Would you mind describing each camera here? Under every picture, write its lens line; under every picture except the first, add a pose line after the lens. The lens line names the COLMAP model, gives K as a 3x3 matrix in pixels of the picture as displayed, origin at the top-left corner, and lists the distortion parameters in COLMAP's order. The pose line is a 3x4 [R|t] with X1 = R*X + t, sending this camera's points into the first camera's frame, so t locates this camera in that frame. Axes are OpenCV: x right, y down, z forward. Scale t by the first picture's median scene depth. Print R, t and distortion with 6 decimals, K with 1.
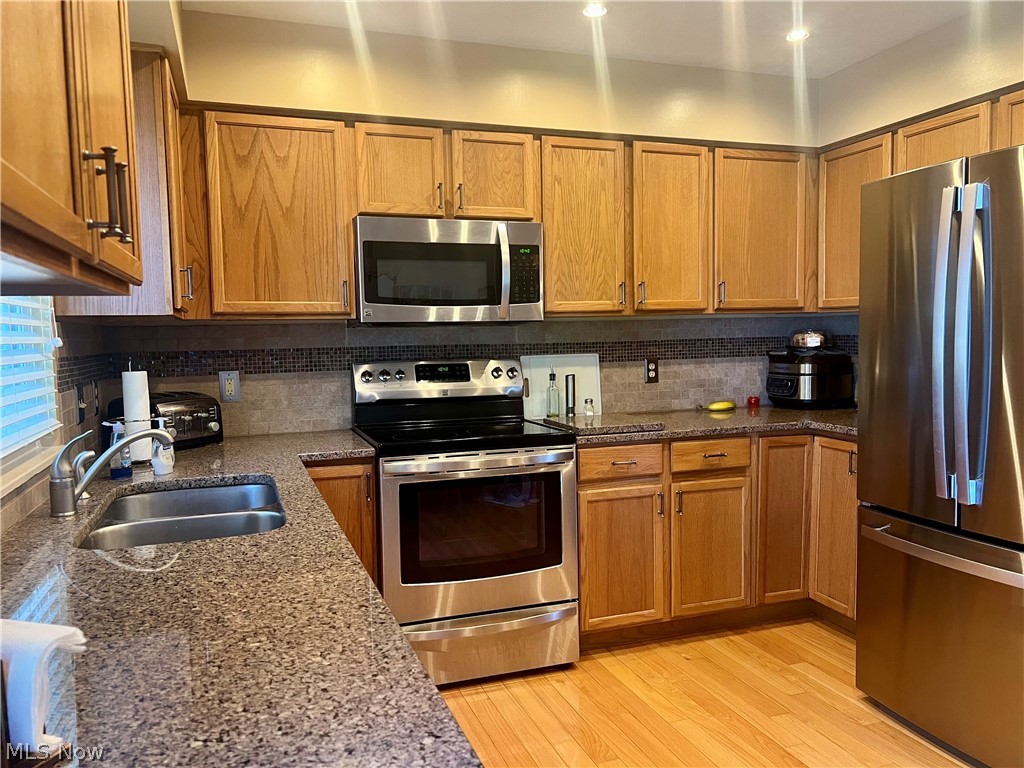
lens RADIAL K [[767.3, 0, 489.0], [0, 767.3, 387.7], [0, 0, 1]] dist [0.078920, -0.000284]
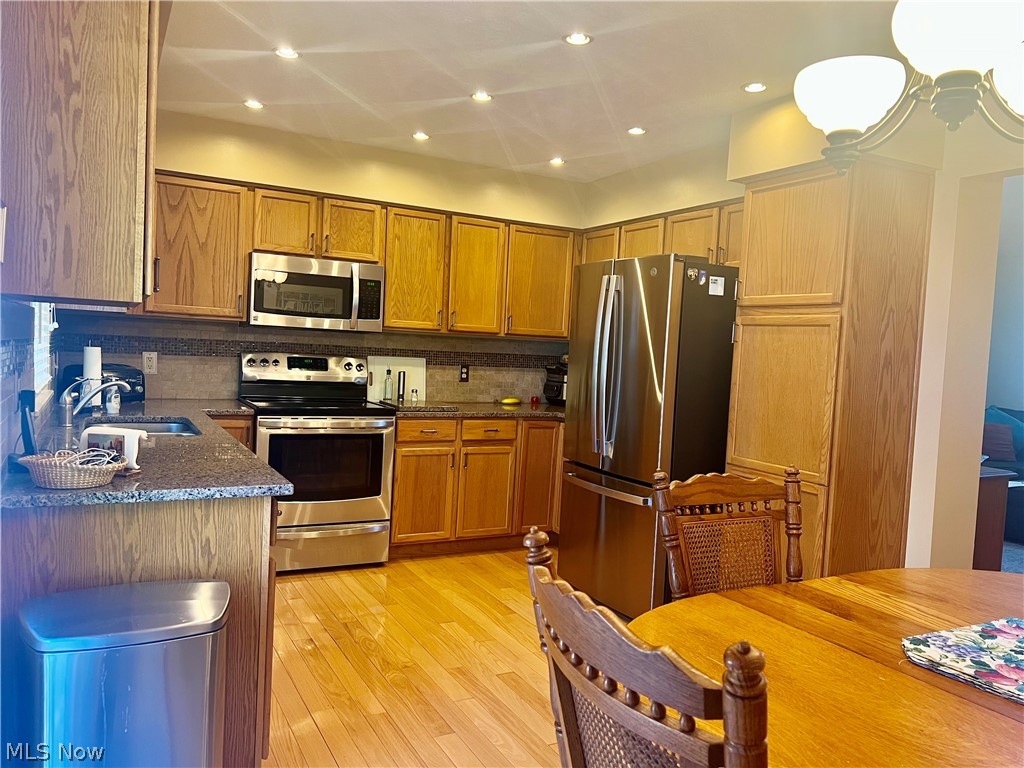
lens RADIAL K [[767.6, 0, 509.0], [0, 767.6, 389.7], [0, 0, 1]] dist [0.061441, -0.087037]
pose [[0.985335, 0.060816, 0.159422, 0.083099], [-0.059112, 0.998132, -0.015410, 0.029454], [-0.160062, 0.005761, 0.987090, -0.478035]]
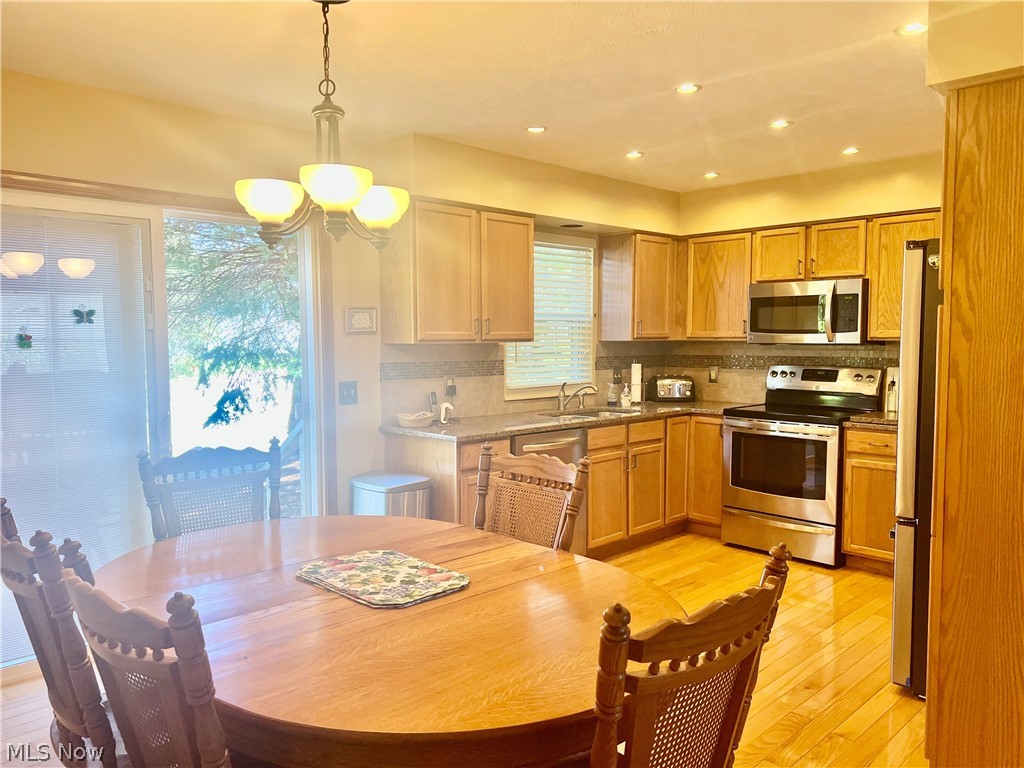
lens RADIAL K [[767.6, 0, 509.0], [0, 767.6, 389.7], [0, 0, 1]] dist [0.061441, -0.087037]
pose [[0.432926, 0.082025, -0.897690, 1.120650], [-0.069648, 0.995918, 0.057412, -0.038123], [0.898735, 0.037667, 0.436872, -0.256520]]
